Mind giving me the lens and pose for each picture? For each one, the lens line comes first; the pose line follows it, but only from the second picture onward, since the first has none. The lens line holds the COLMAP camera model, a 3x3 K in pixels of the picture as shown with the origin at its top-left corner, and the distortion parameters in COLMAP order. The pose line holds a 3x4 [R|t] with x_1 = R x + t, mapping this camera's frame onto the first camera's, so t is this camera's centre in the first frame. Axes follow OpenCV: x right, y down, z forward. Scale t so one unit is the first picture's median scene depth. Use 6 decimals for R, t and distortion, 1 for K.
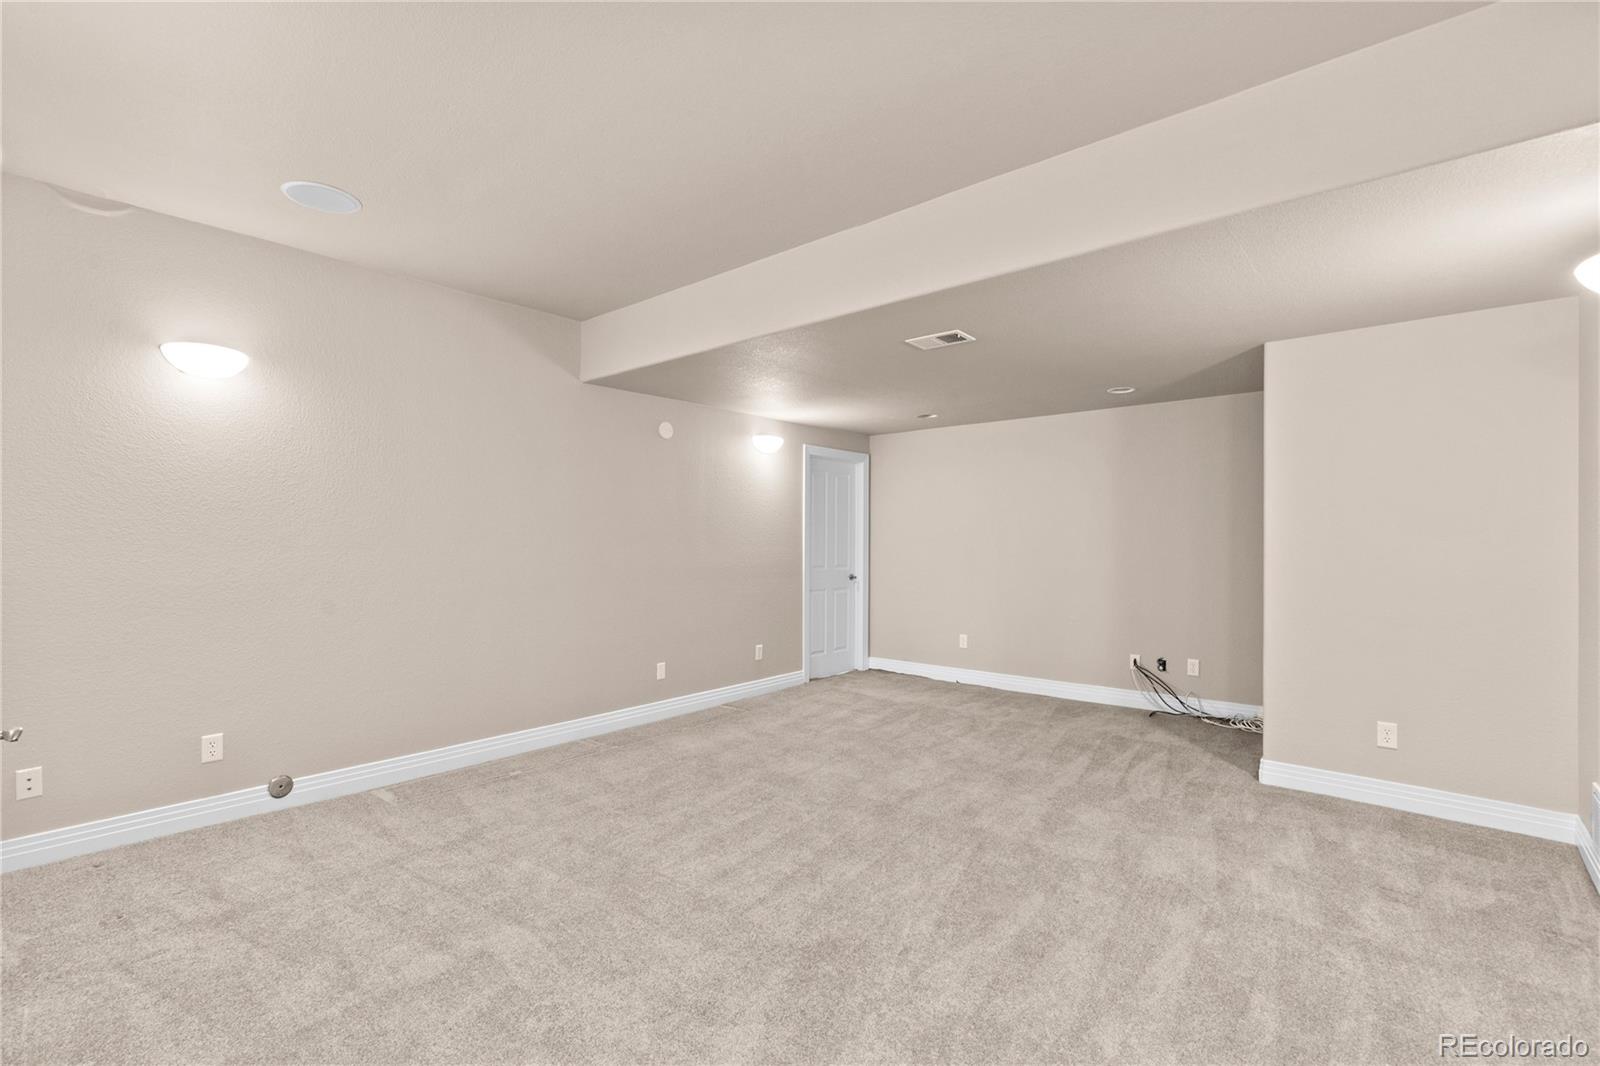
lens RADIAL K [[728.2, 0, 799.8], [0, 728.2, 539.0], [0, 0, 1]] dist [0.009447, -0.003781]
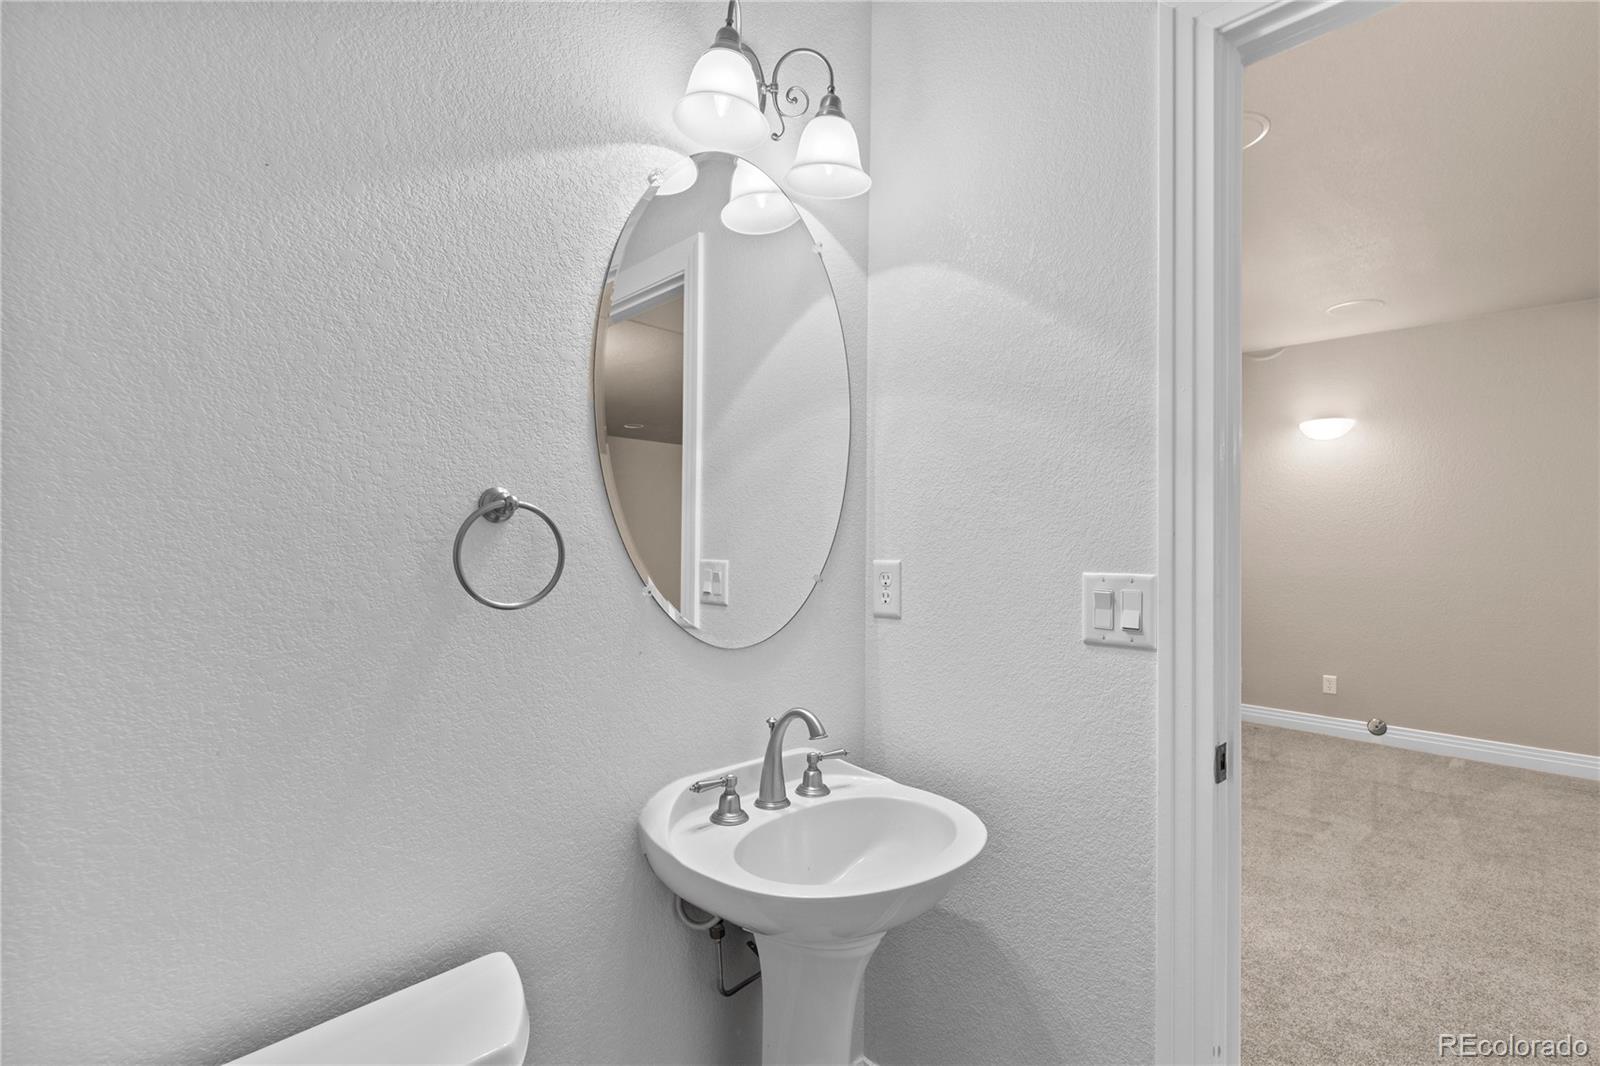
lens RADIAL K [[731.1, 0, 801.9], [0, 731.1, 552.7], [0, 0, 1]] dist [0.004301, -0.000524]
pose [[-0.086429, 0.008544, -0.996221, 0.560453], [-0.016595, 0.999812, 0.010015, 0.012663], [0.996120, 0.017398, -0.086271, 0.031621]]
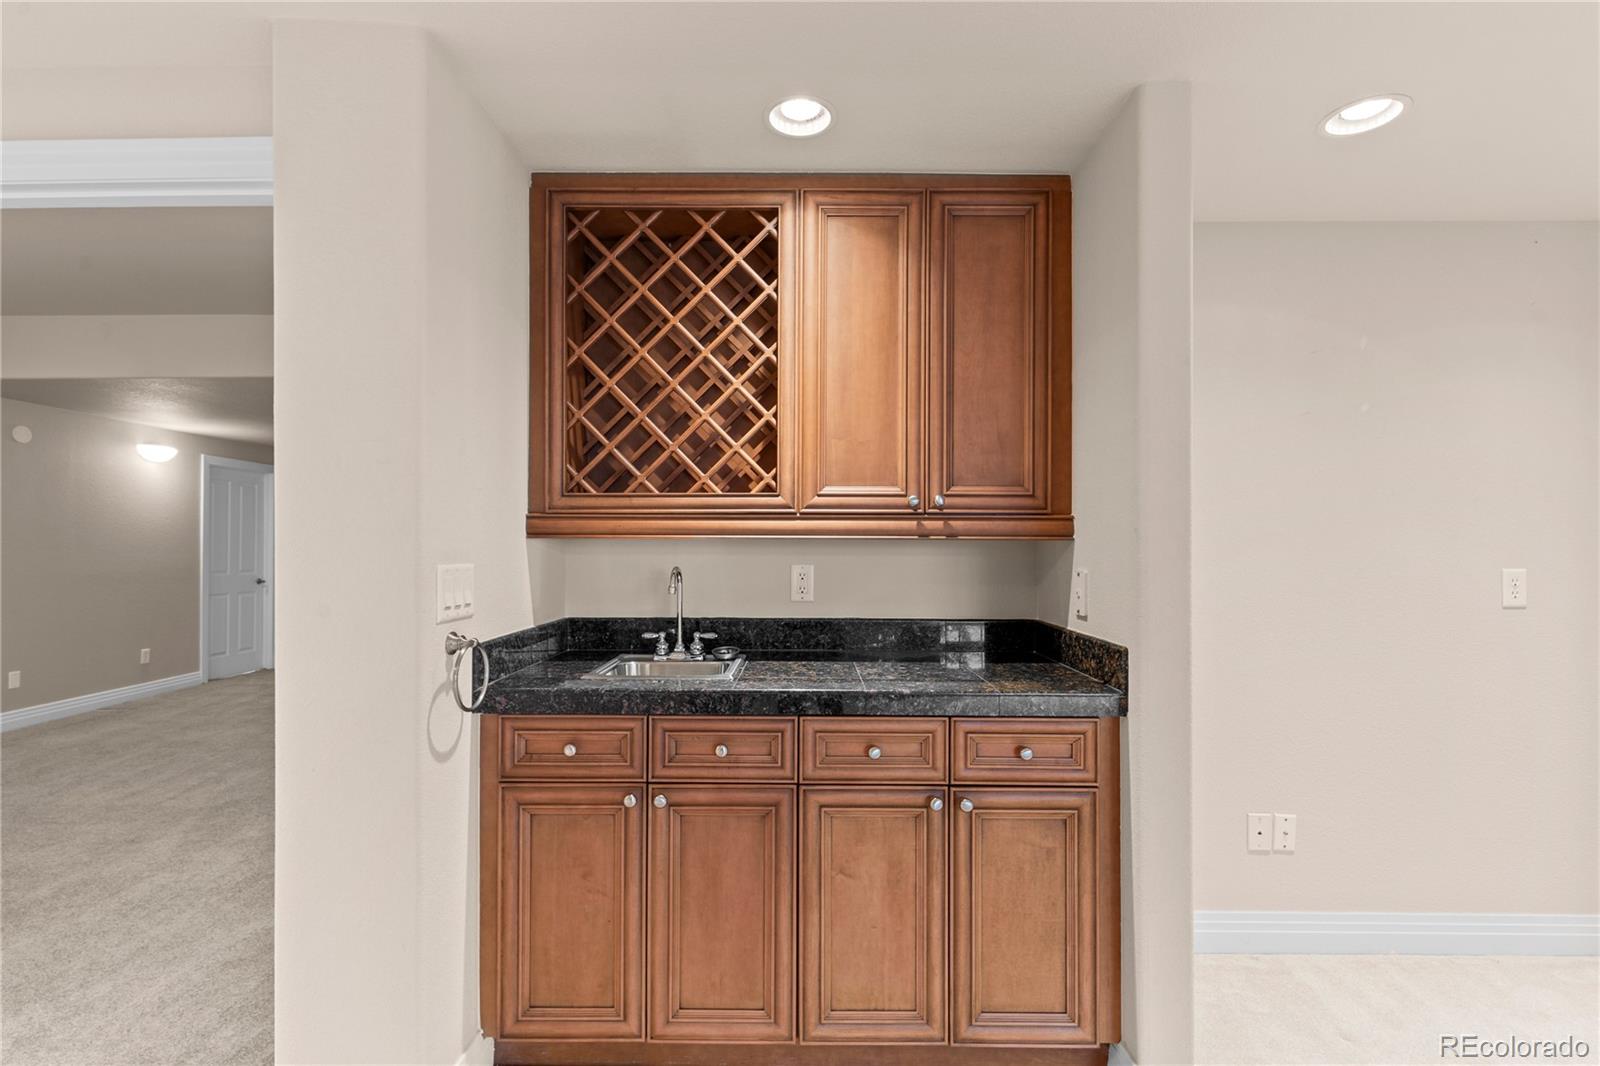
lens RADIAL K [[728.2, 0, 799.8], [0, 728.2, 539.0], [0, 0, 1]] dist [0.009447, -0.003781]
pose [[0.764157, 0.003173, 0.645023, -0.022743], [0.003874, 0.999947, -0.009508, 0.005796], [-0.645019, 0.009765, 0.764104, -0.504627]]
